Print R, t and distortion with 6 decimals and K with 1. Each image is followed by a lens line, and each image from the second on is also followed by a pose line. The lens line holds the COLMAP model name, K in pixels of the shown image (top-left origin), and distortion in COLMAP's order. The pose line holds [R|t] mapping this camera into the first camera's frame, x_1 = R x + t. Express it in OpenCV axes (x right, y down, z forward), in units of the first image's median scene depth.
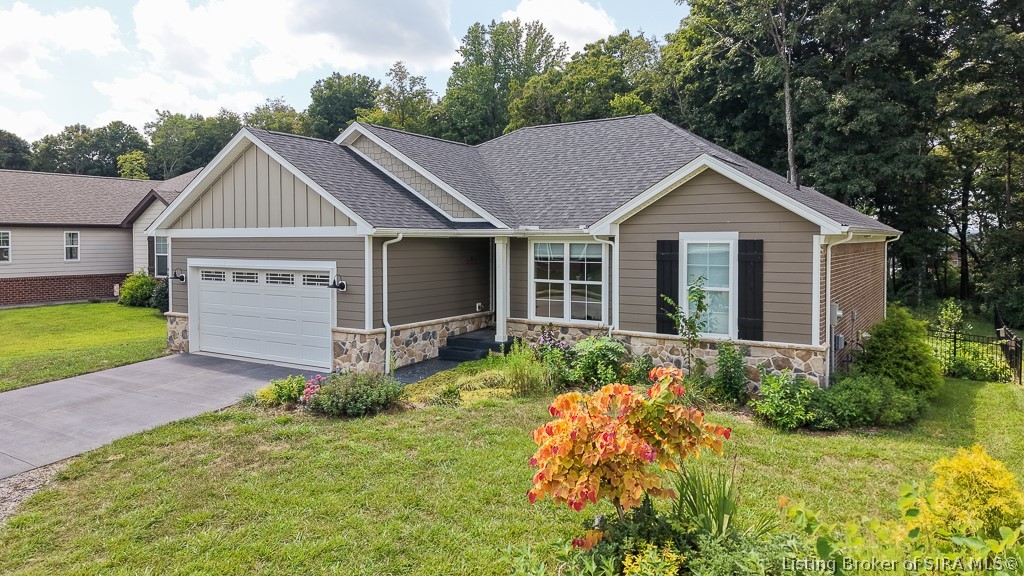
lens RADIAL K [[694.8, 0, 516.8], [0, 694.8, 251.9], [0, 0, 1]] dist [0.001167, -0.006773]
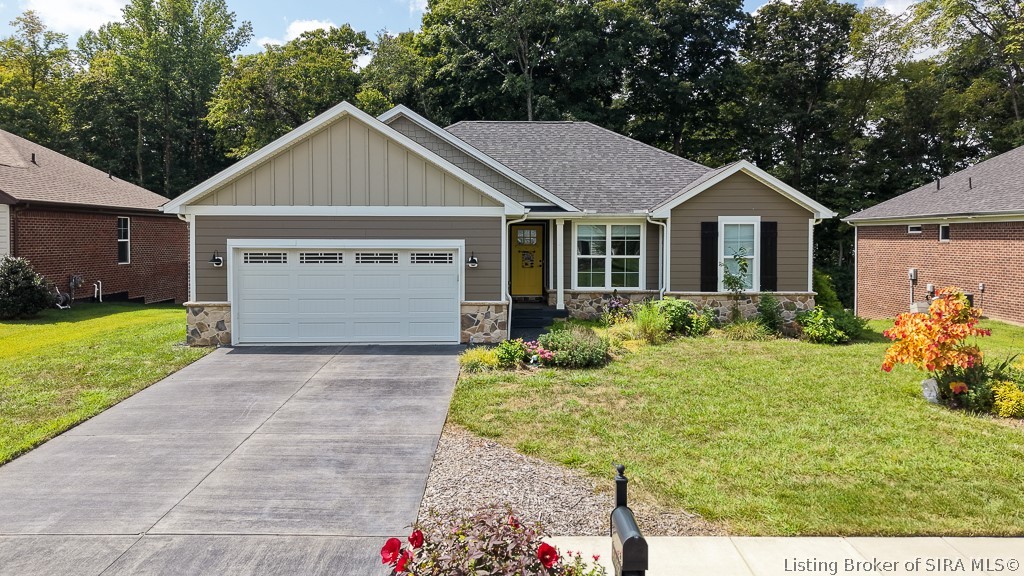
lens RADIAL K [[703.3, 0, 524.4], [0, 703.3, 242.2], [0, 0, 1]] dist [0.001283, -0.001726]
pose [[0.837817, -0.003157, 0.545942, -0.731264], [0.008309, 0.999941, -0.006970, 0.025407], [-0.545888, 0.010376, 0.837794, 0.044264]]
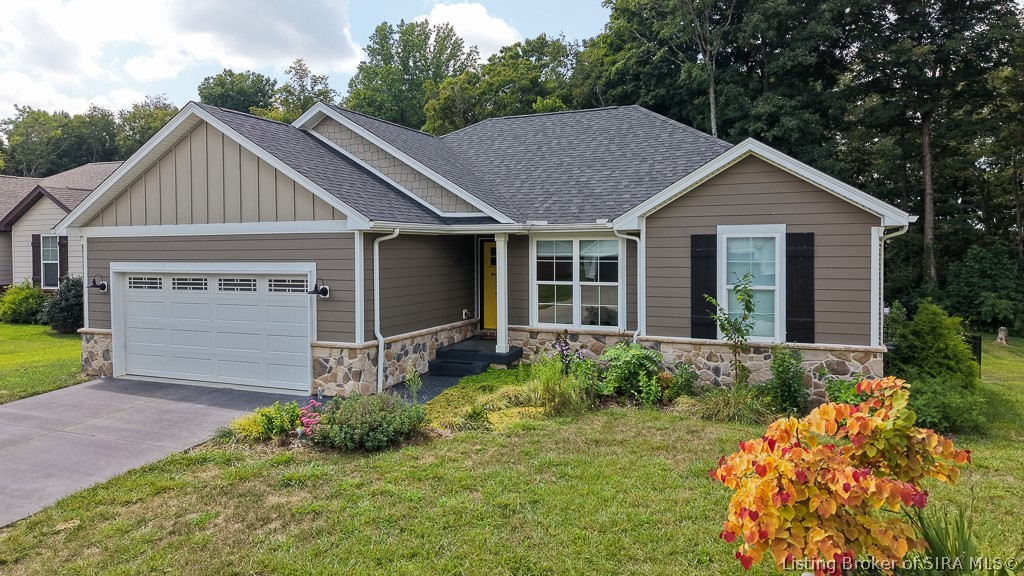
lens RADIAL K [[694.8, 0, 516.8], [0, 694.8, 251.9], [0, 0, 1]] dist [0.001167, -0.006773]
pose [[0.987737, -0.006879, 0.155974, -0.143768], [0.008889, 0.999886, -0.012191, 0.012787], [-0.155872, 0.013428, 0.987686, 0.128078]]
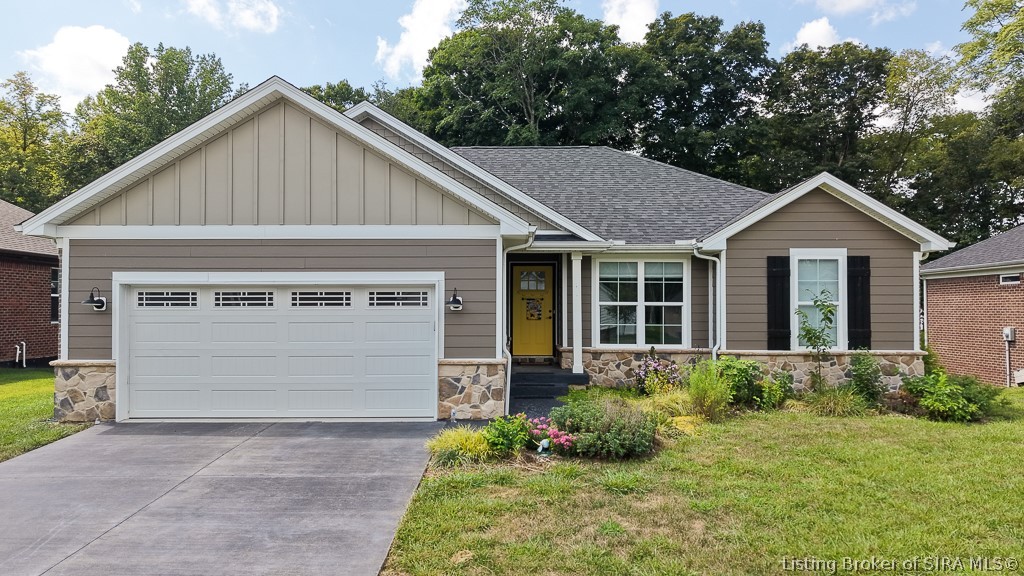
lens RADIAL K [[695.6, 0, 512.0], [0, 695.6, 288.0], [0, 0, 1]] dist [0.000466, -0.000474]
pose [[0.852760, 0.017667, 0.522004, -0.559429], [0.008944, 0.998787, -0.048414, 0.065356], [-0.522227, 0.045955, 0.851568, 0.303898]]
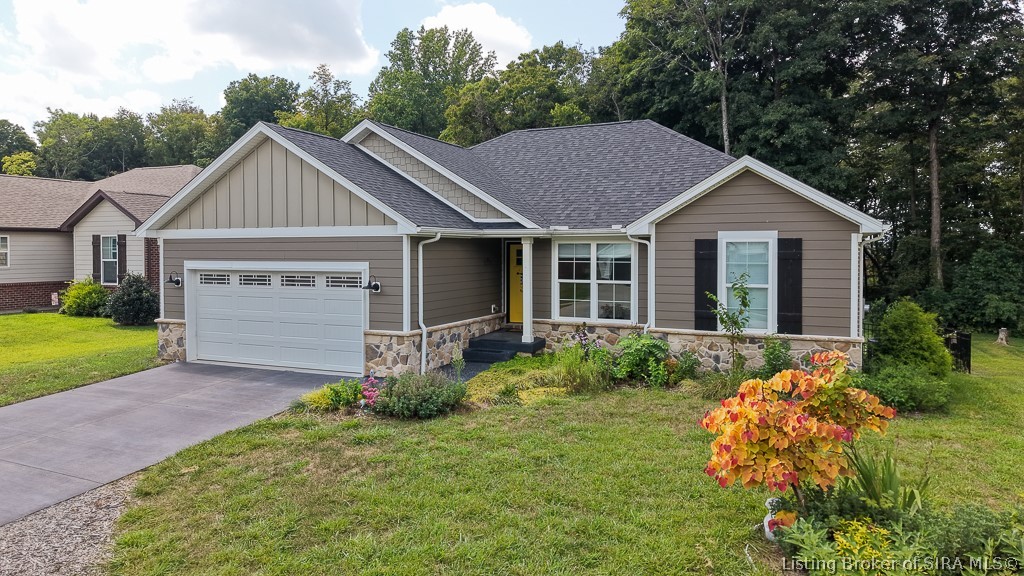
lens RADIAL K [[693.4, 0, 516.0], [0, 693.4, 254.5], [0, 0, 1]] dist [0.001131, -0.002488]
pose [[0.990923, -0.002154, 0.134415, -0.176689], [0.003458, 0.999949, -0.009473, 0.012661], [-0.134388, 0.009852, 0.990880, 0.014731]]
